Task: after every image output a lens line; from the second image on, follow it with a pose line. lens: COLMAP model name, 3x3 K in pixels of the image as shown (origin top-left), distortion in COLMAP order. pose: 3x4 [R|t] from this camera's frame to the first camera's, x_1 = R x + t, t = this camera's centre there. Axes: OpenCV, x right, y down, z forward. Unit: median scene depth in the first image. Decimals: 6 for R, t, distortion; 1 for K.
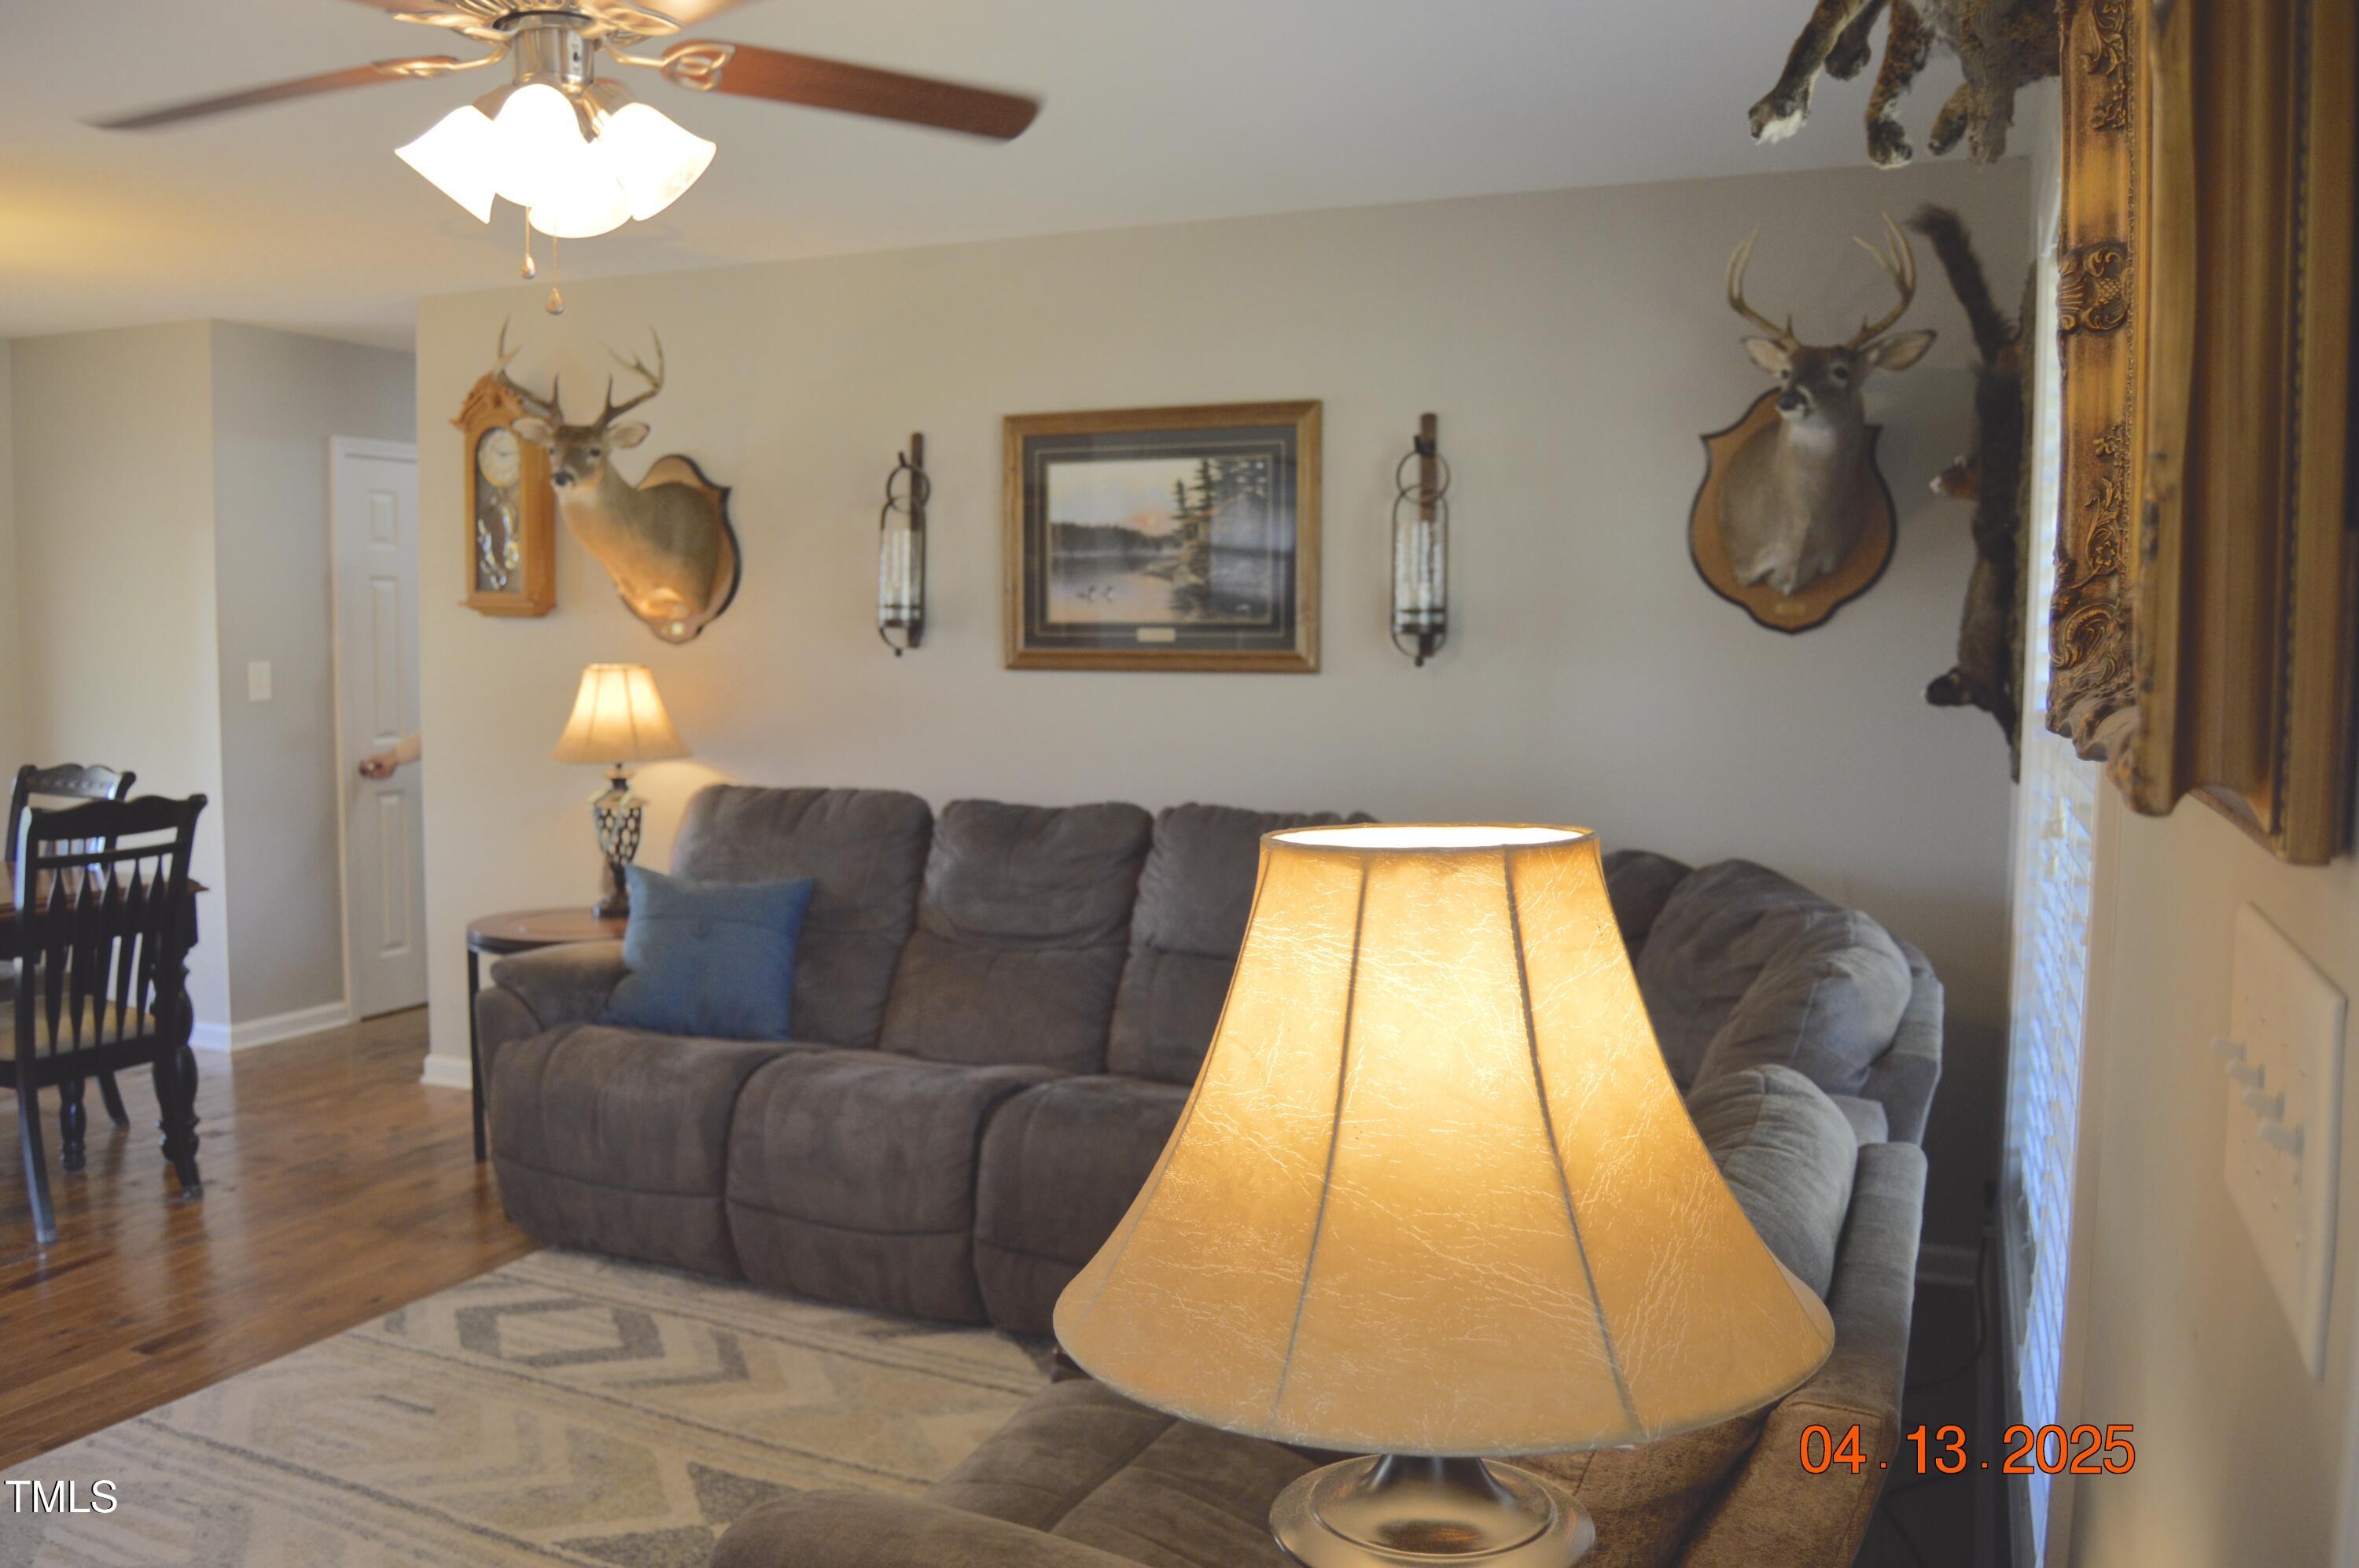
lens RADIAL K [[1881.2, 0, 1176.4], [0, 1881.2, 762.7], [0, 0, 1]] dist [-0.095832, 0.034384]
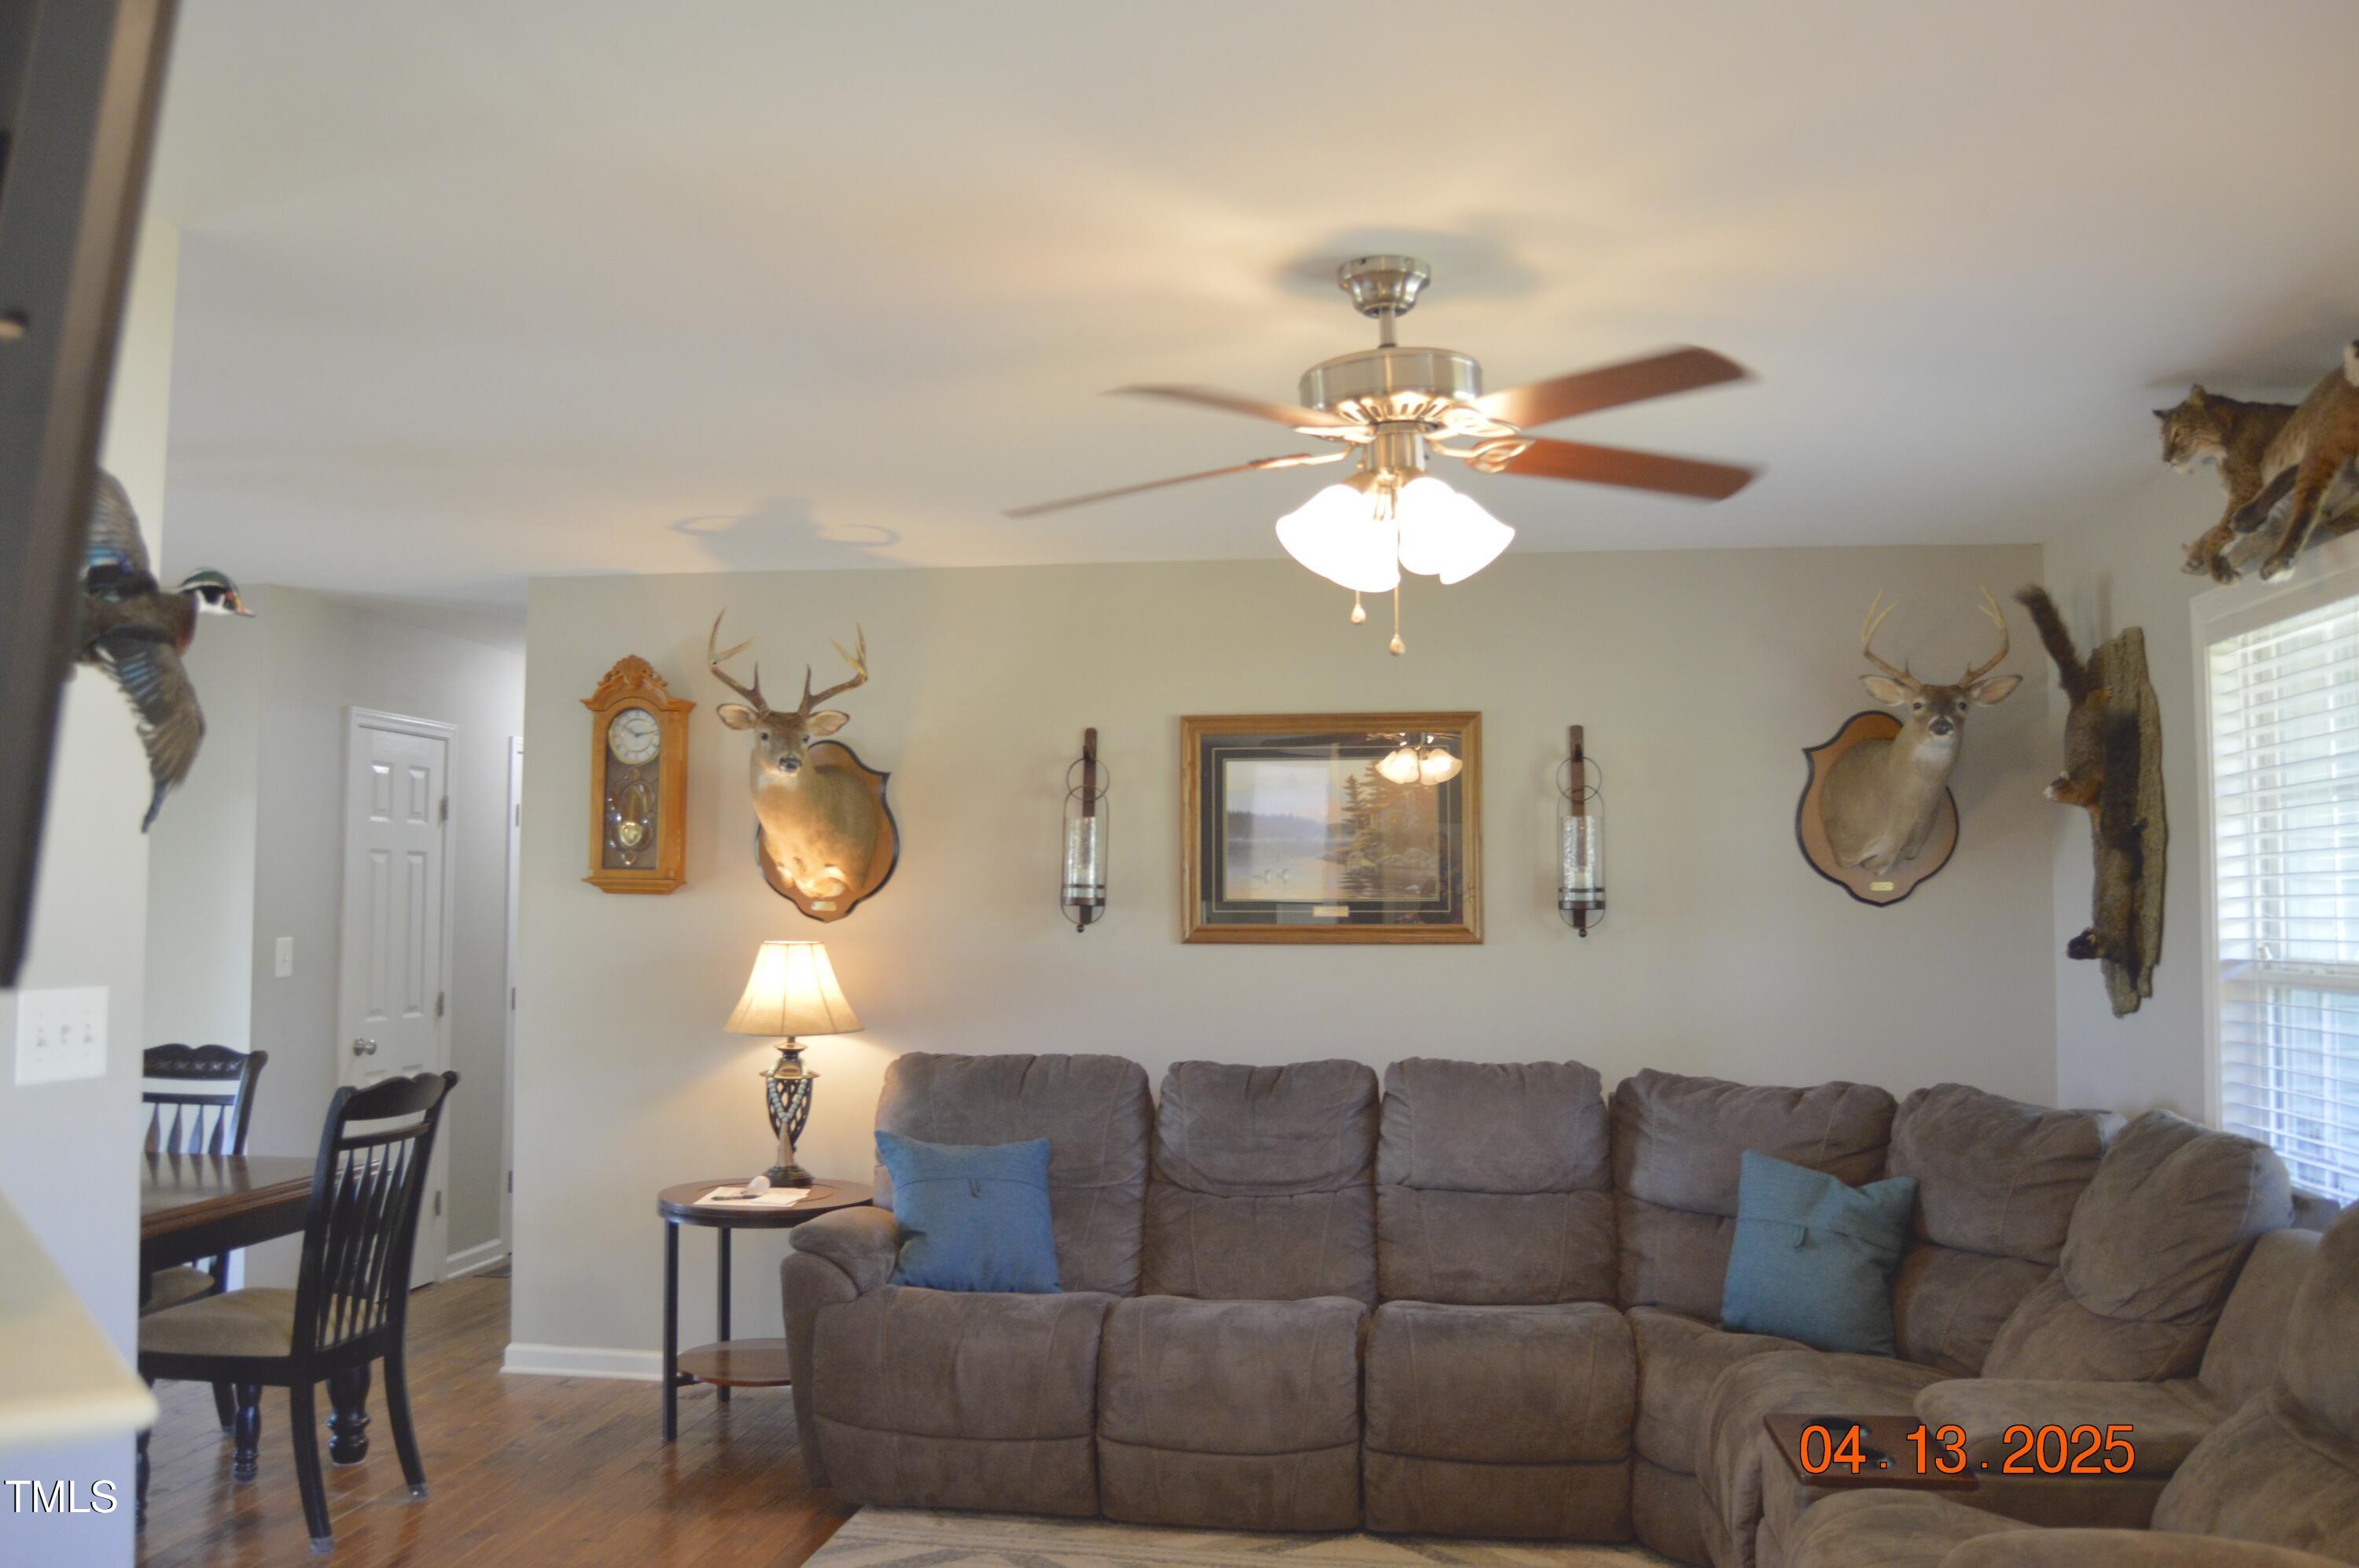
lens RADIAL K [[1881.2, 0, 1186.1], [0, 1881.2, 788.4], [0, 0, 1]] dist [-0.095832, 0.034384]
pose [[0.962018, 0.012346, 0.272708, -0.415879], [0.022568, 0.991960, -0.124523, -0.002310], [-0.272053, 0.125948, 0.954004, -0.071025]]
